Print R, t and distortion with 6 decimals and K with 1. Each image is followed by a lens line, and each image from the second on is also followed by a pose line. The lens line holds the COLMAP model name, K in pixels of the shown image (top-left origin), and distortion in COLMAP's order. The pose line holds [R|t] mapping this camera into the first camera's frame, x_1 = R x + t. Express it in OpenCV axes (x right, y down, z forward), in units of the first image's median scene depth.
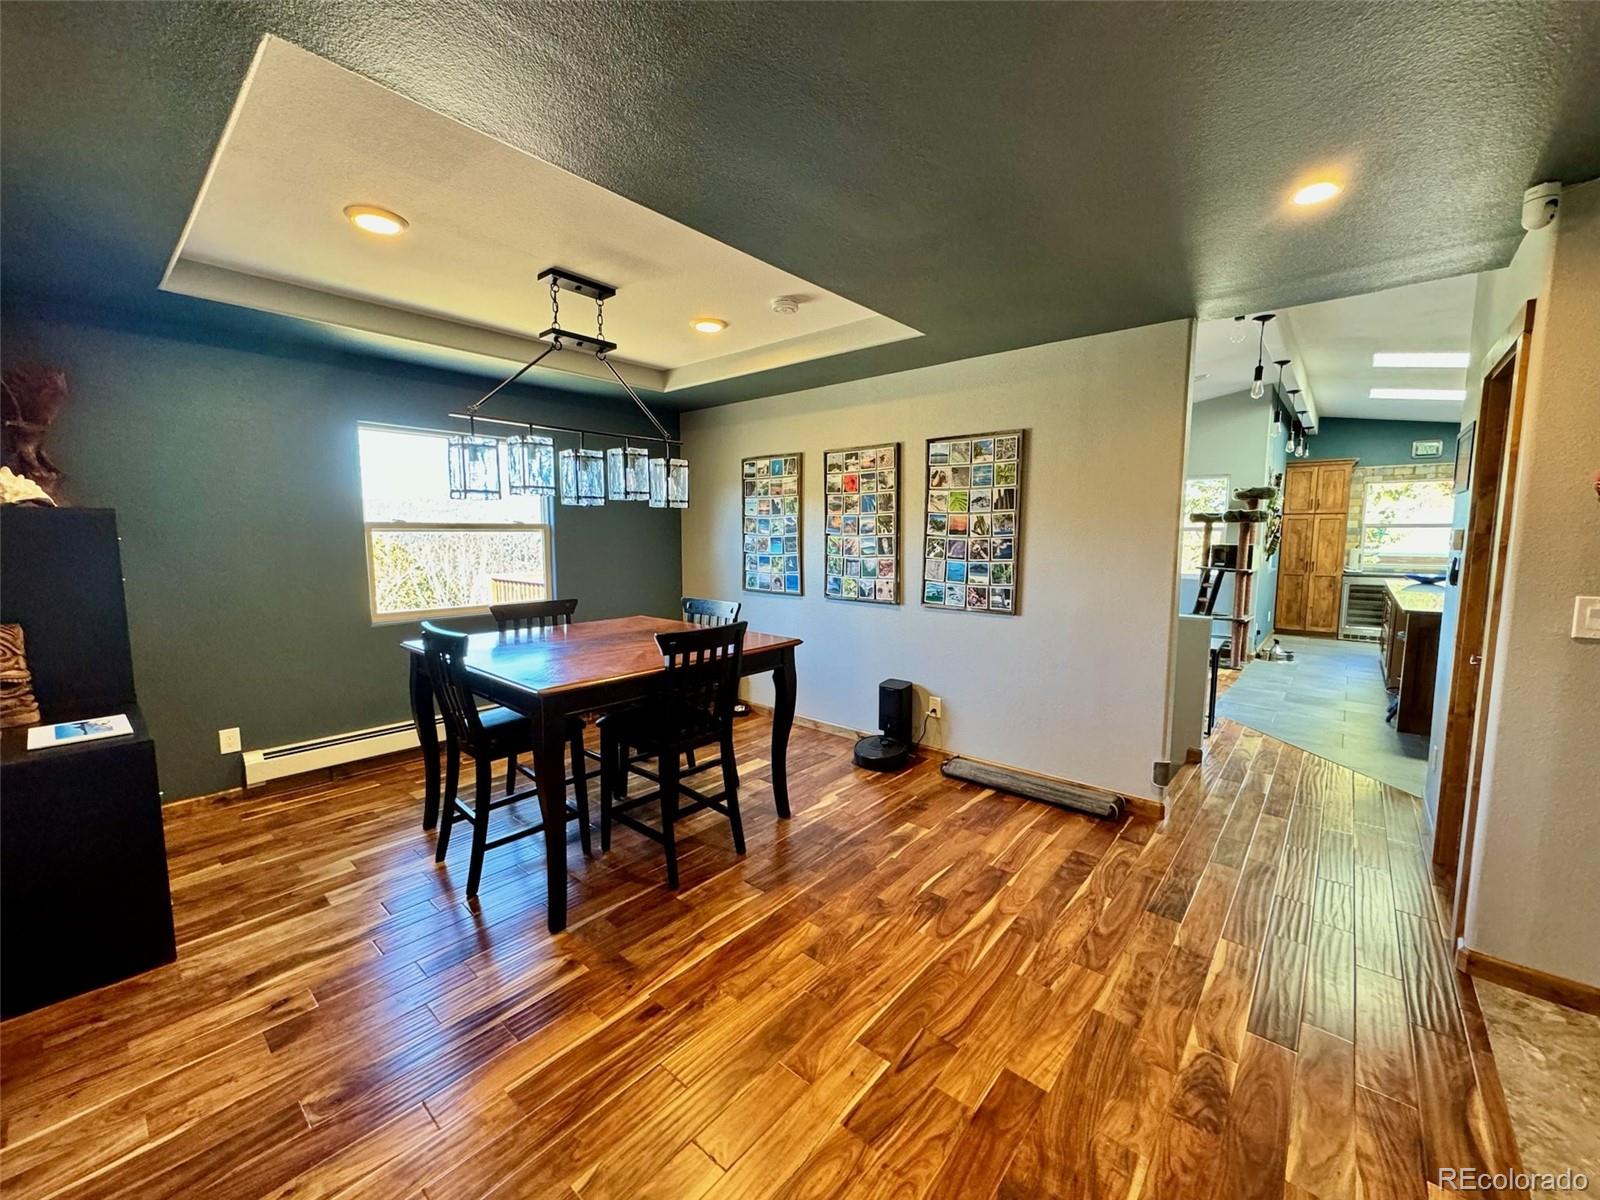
lens RADIAL K [[639.8, 0, 804.0], [0, 639.8, 596.0], [0, 0, 1]] dist [-0.000266, 0.000002]
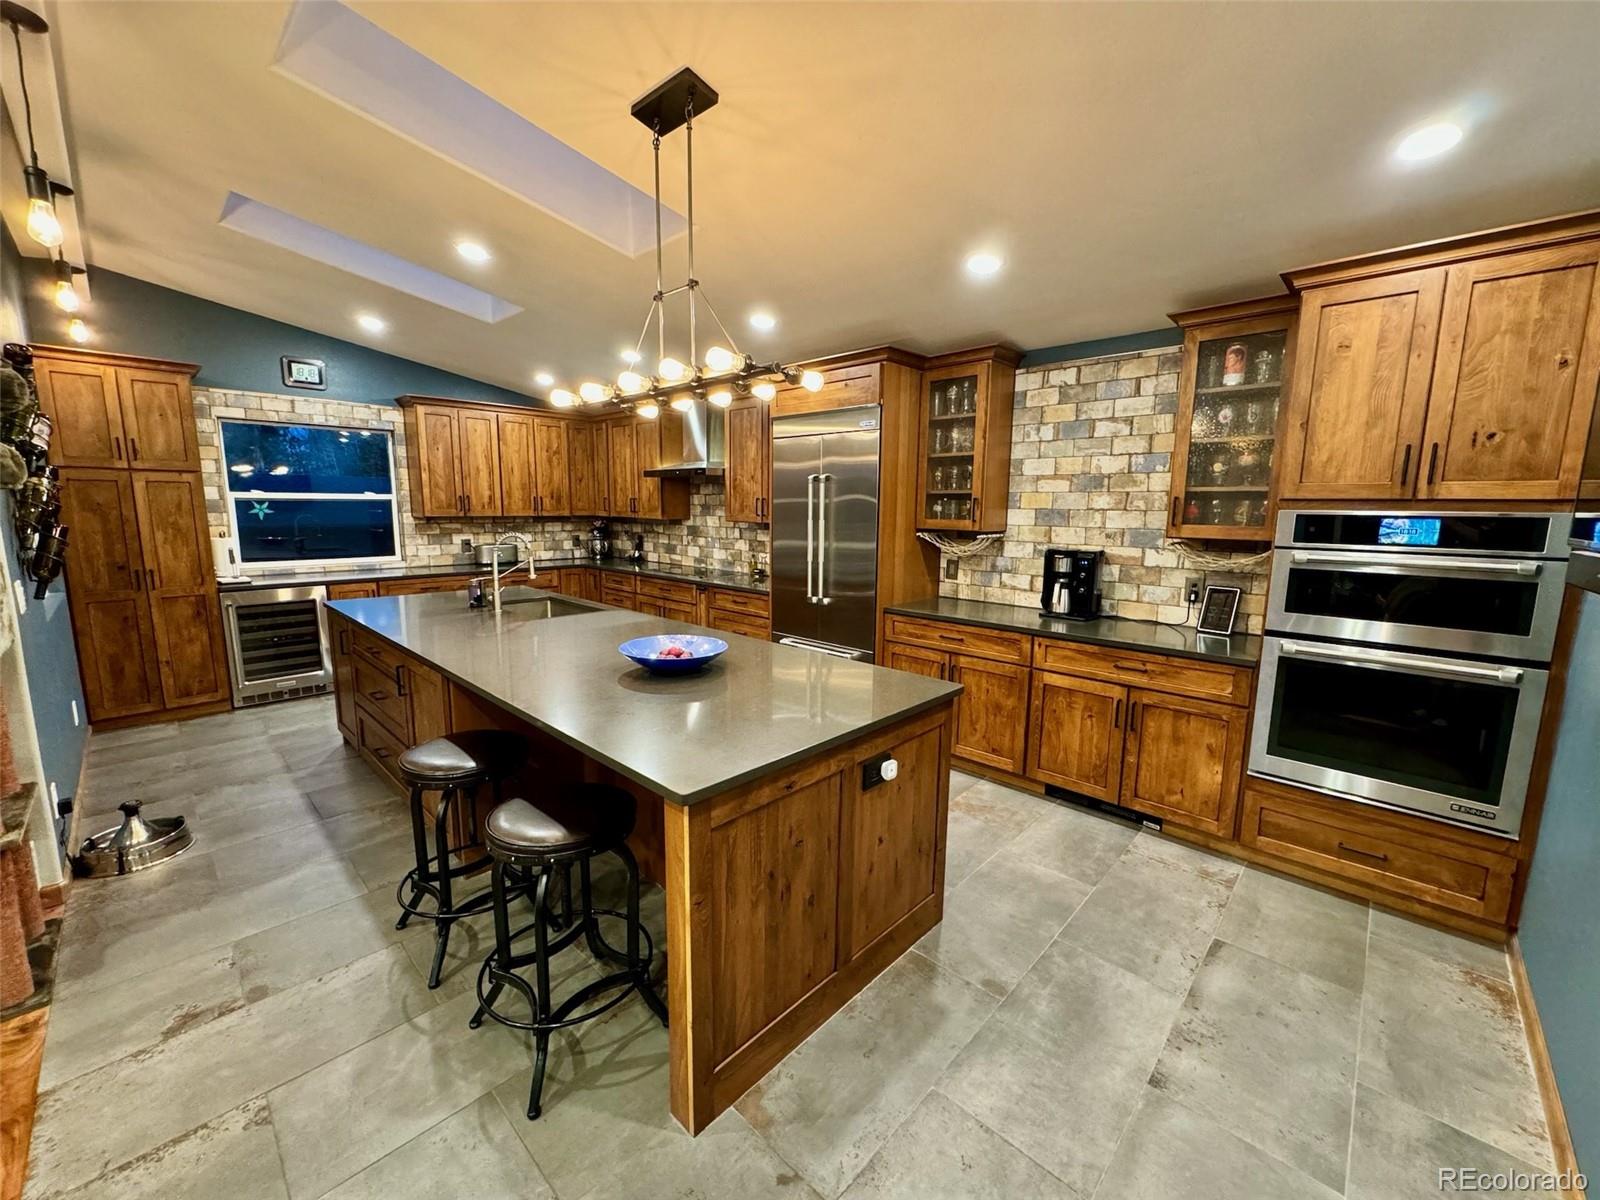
lens RADIAL K [[639.8, 0, 802.0], [0, 639.8, 595.6], [0, 0, 1]] dist [-0.000266, 0.000002]
pose [[0.102538, -0.153382, 0.982833, 0.365326], [0.099923, 0.984631, 0.143238, -0.054649], [-0.989698, 0.083520, 0.116289, 0.453346]]
